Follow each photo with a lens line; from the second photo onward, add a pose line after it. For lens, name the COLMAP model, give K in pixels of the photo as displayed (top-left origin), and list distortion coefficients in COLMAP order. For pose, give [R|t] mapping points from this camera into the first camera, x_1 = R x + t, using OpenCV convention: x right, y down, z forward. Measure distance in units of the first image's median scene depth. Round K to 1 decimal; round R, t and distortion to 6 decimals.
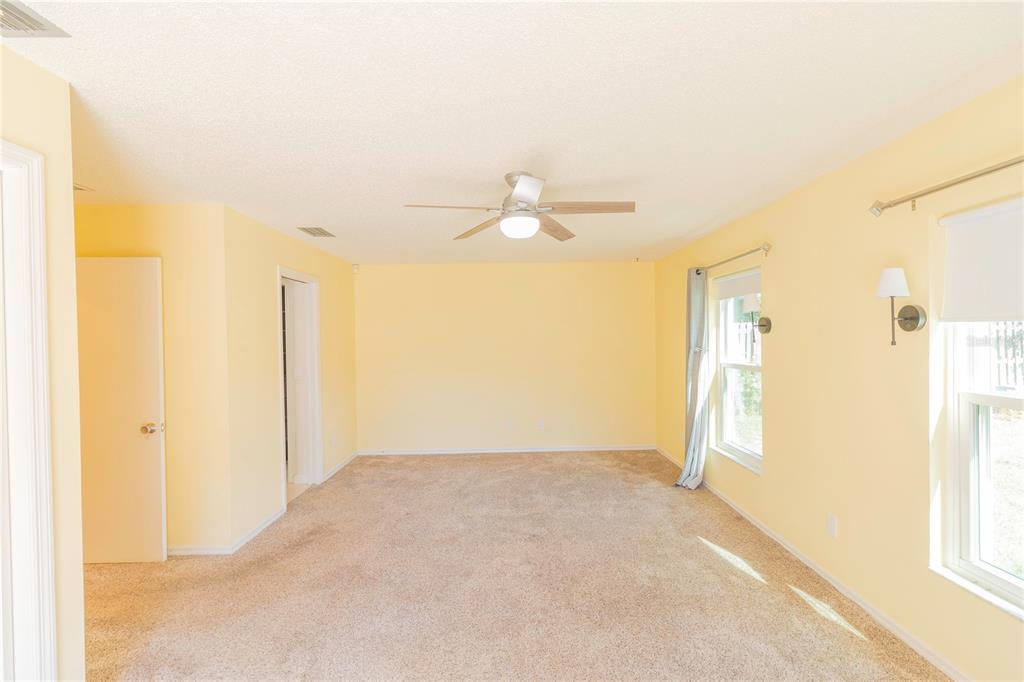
lens RADIAL K [[469.4, 0, 517.3], [0, 469.4, 338.6], [0, 0, 1]] dist [0.002669, -0.000229]
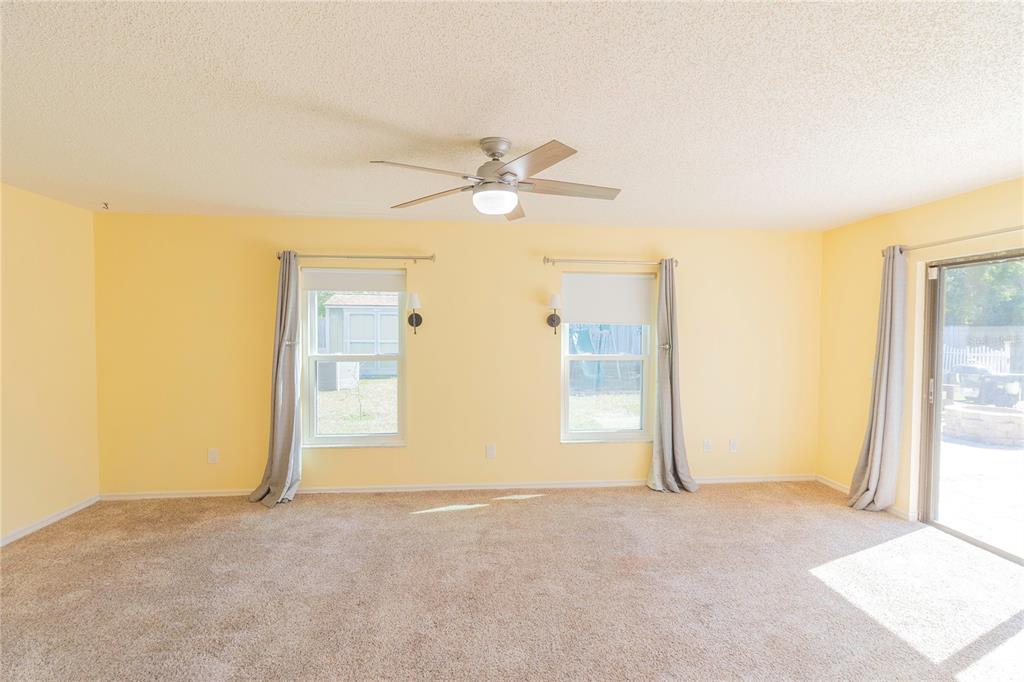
lens RADIAL K [[469.4, 0, 517.3], [0, 469.4, 338.6], [0, 0, 1]] dist [0.002669, -0.000229]
pose [[-0.064504, -0.026657, 0.997561, -0.634360], [0.003986, 0.999628, 0.026970, -0.011956], [-0.997909, 0.005716, -0.064374, 0.738049]]
